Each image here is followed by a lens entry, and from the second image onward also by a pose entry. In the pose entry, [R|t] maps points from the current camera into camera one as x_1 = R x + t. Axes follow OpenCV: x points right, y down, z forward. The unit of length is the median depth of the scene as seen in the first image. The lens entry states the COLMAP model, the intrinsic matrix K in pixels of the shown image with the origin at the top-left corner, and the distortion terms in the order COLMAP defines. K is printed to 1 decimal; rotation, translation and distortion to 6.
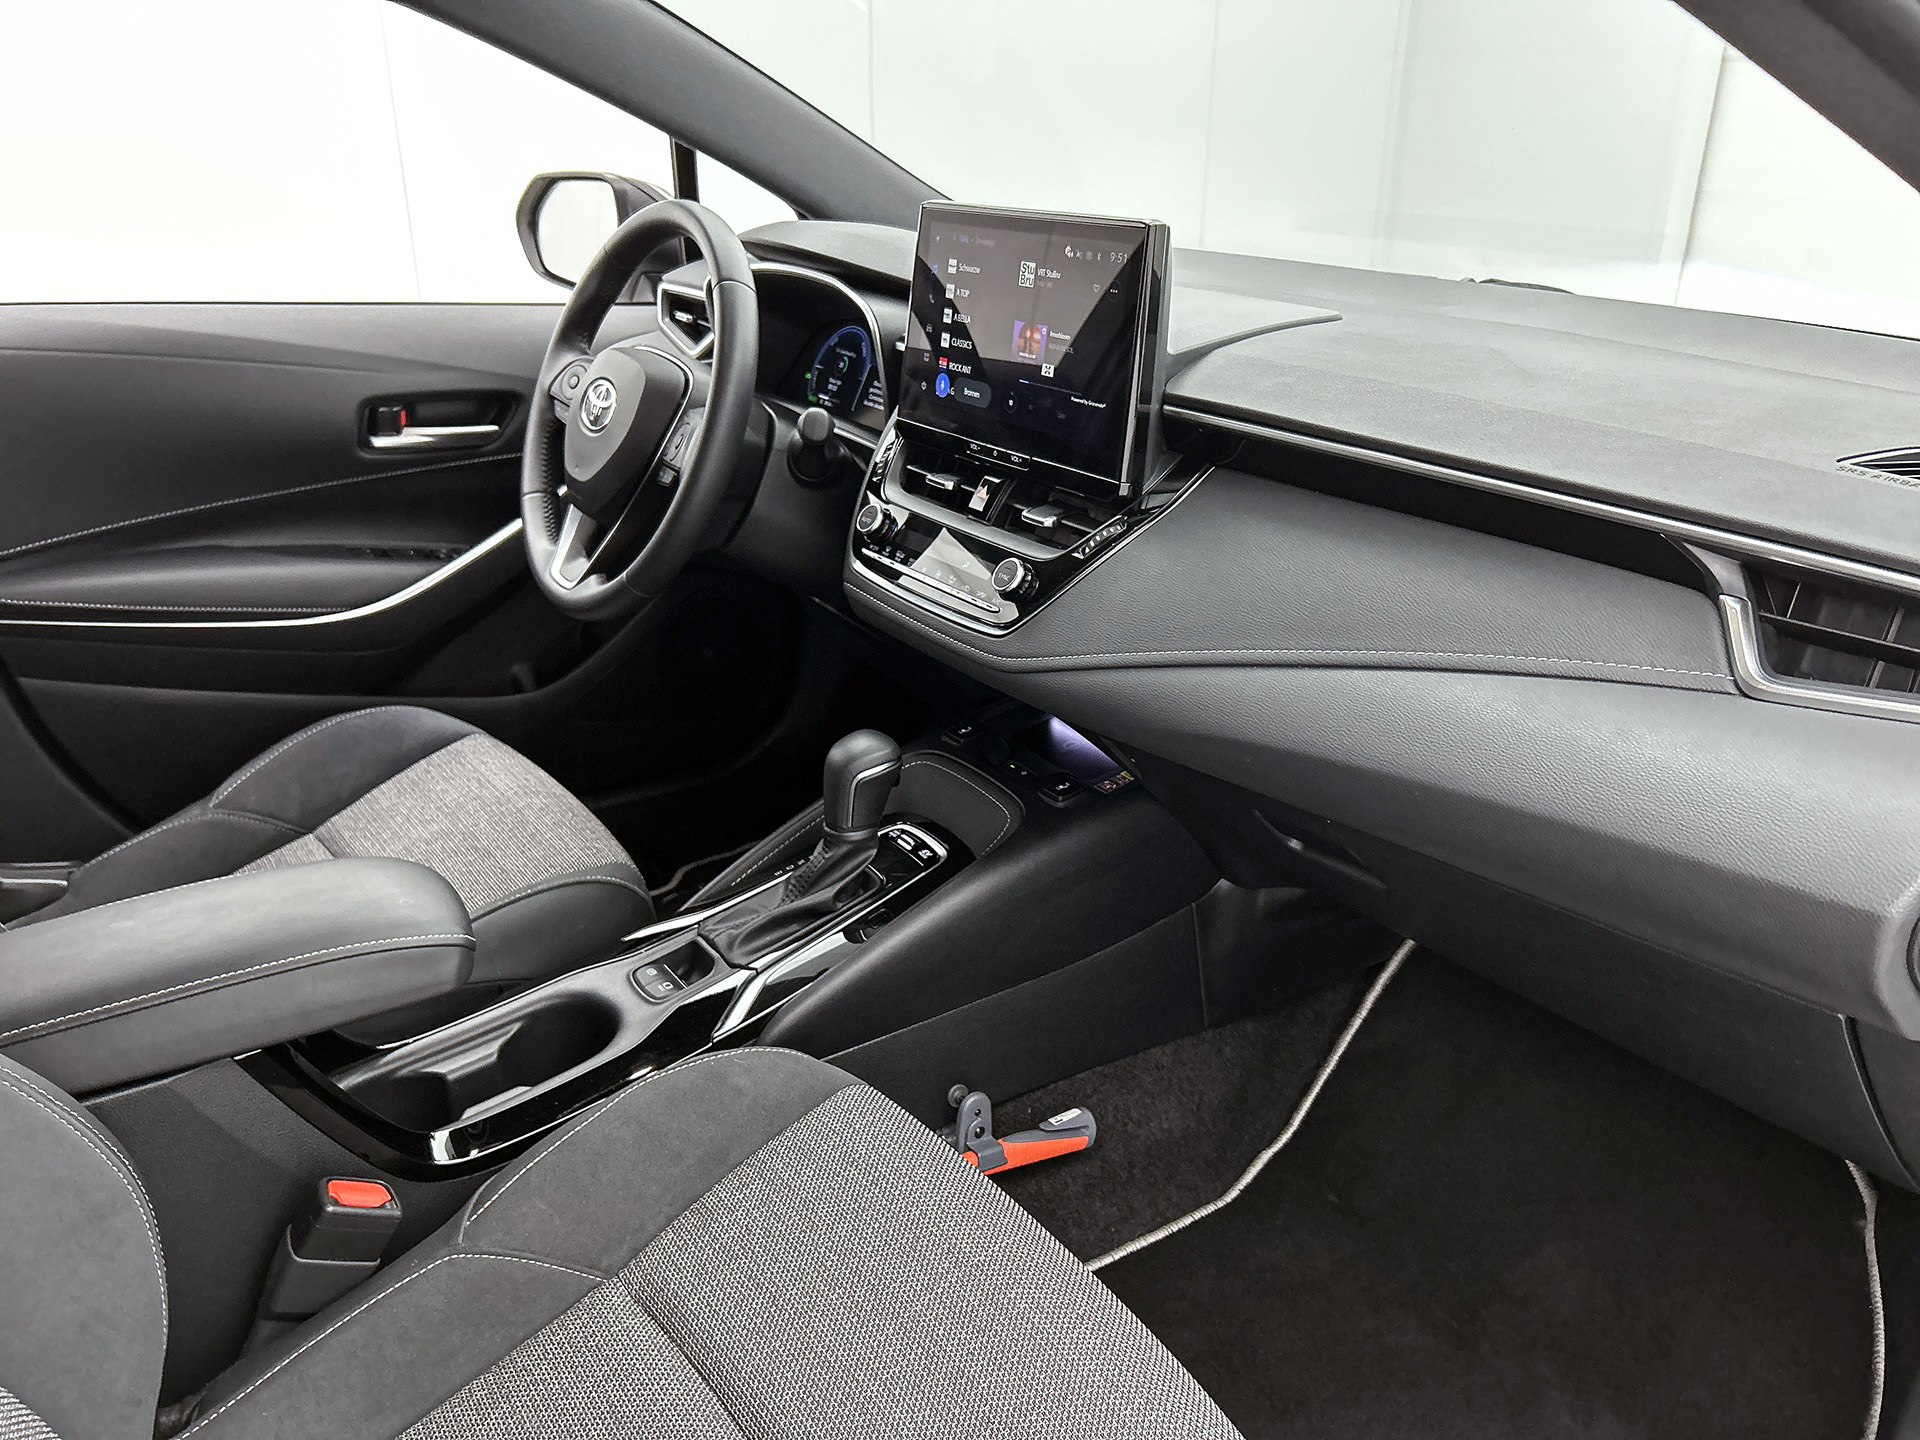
lens RADIAL K [[1434.5, 0, 960.0], [0, 1434.5, 720.0], [0, 0, 1]] dist [0.003127, 0.002783]
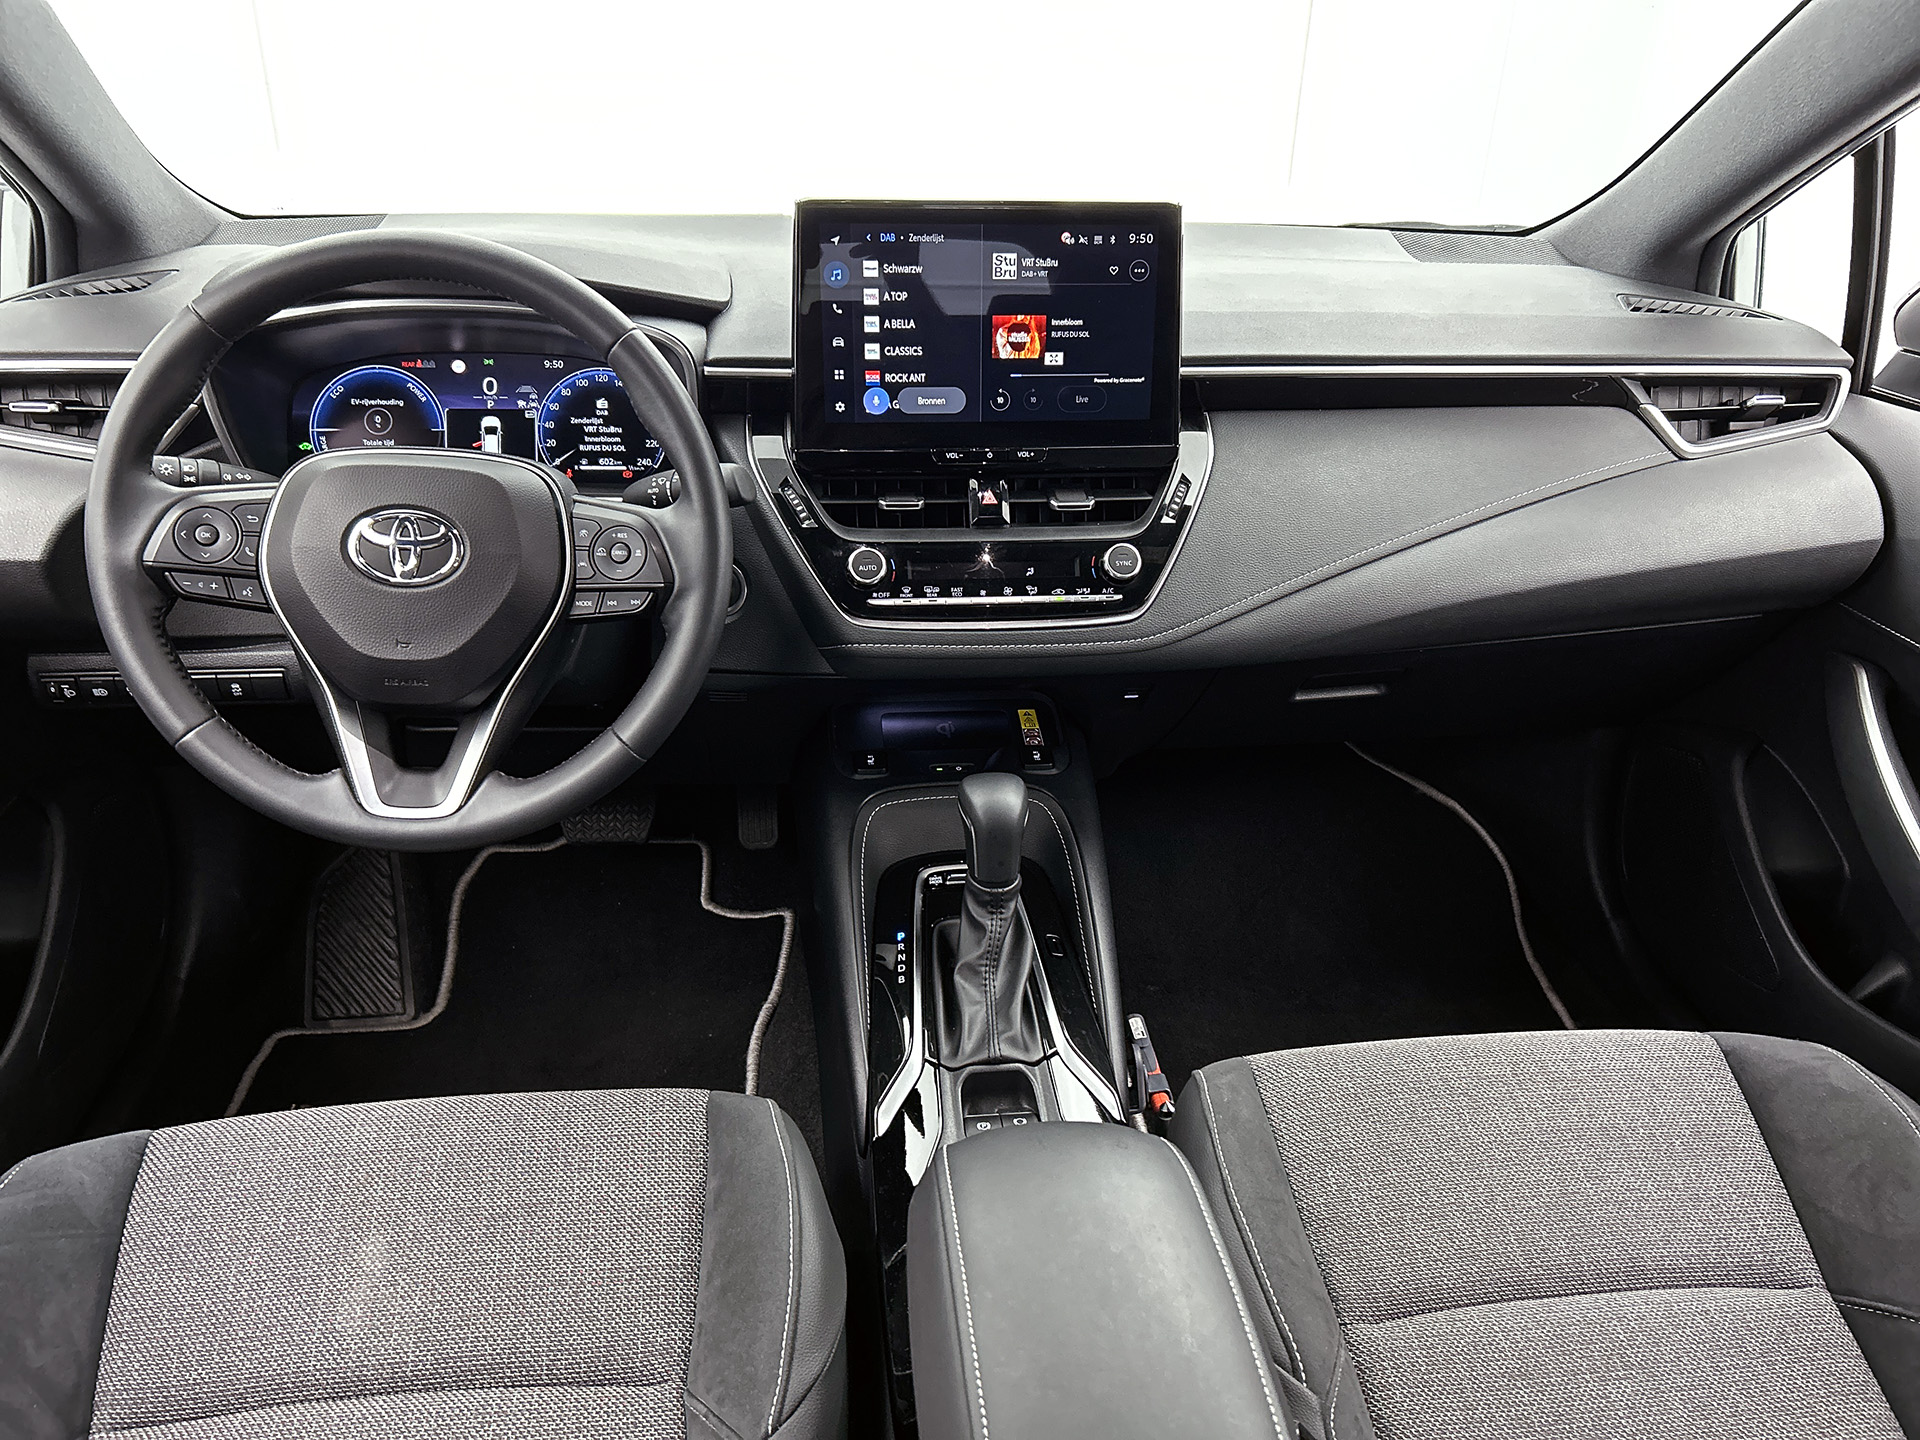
lens RADIAL K [[1414.6, 0, 960.0], [0, 1414.6, 720.0], [0, 0, 1]] dist [0.002301, -0.001717]
pose [[0.494822, -0.408869, 0.766797, -0.768470], [0.320838, 0.906010, 0.276059, -0.286416], [-0.807598, 0.109418, 0.579494, 0.472807]]
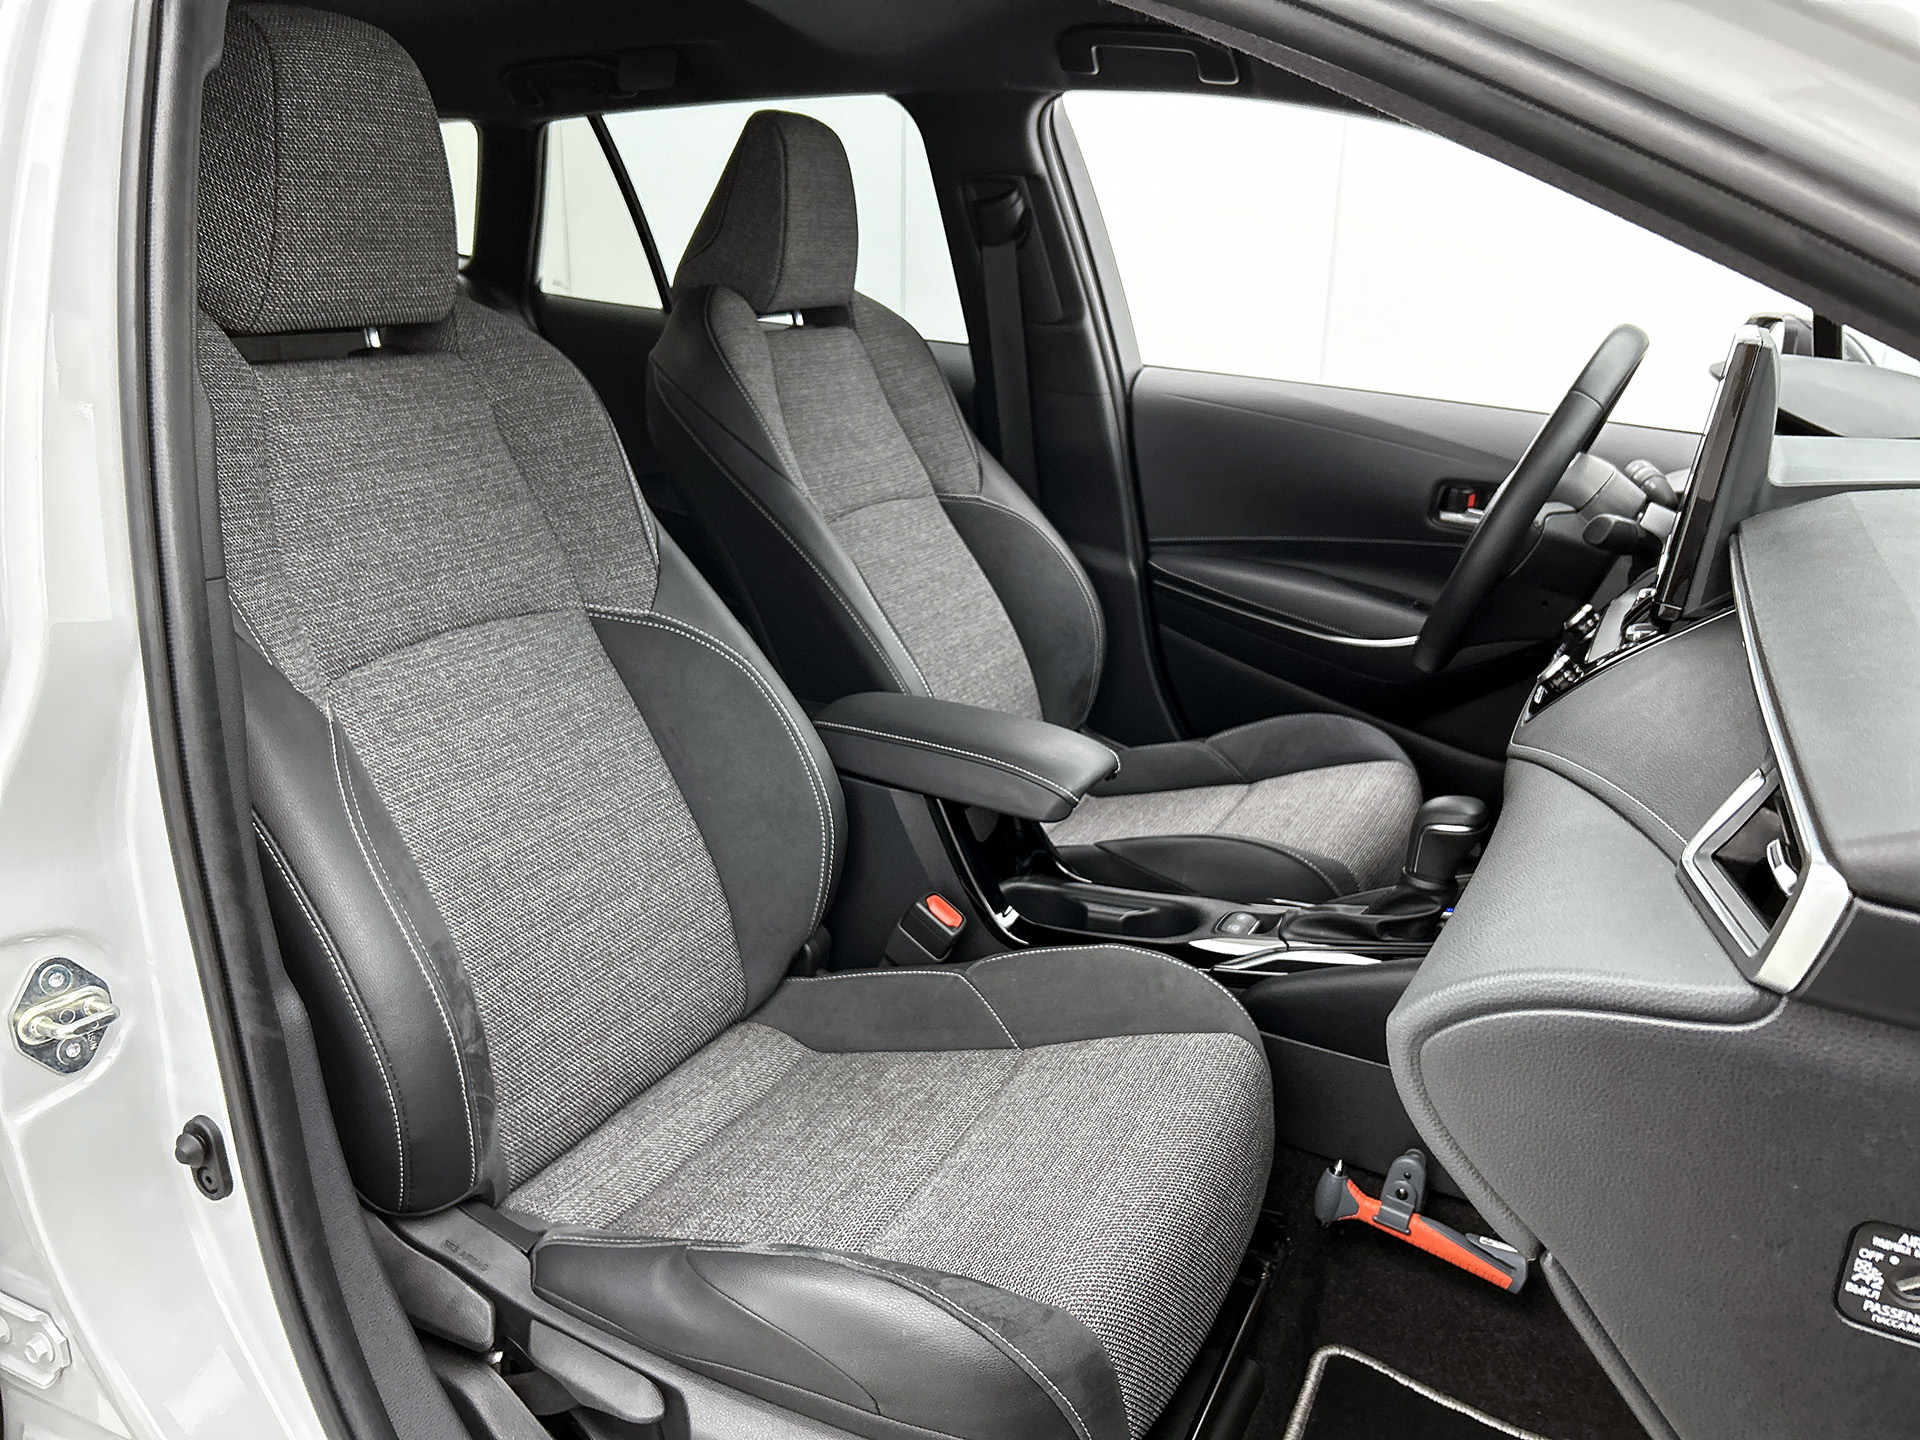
lens RADIAL K [[1434.5, 0, 960.0], [0, 1434.5, 720.0], [0, 0, 1]] dist [0.003127, 0.002783]
pose [[0.432649, 0.259660, -0.863360, 0.692945], [-0.345817, 0.932174, 0.107059, -0.030239], [0.832602, 0.252245, 0.493099, 0.148946]]
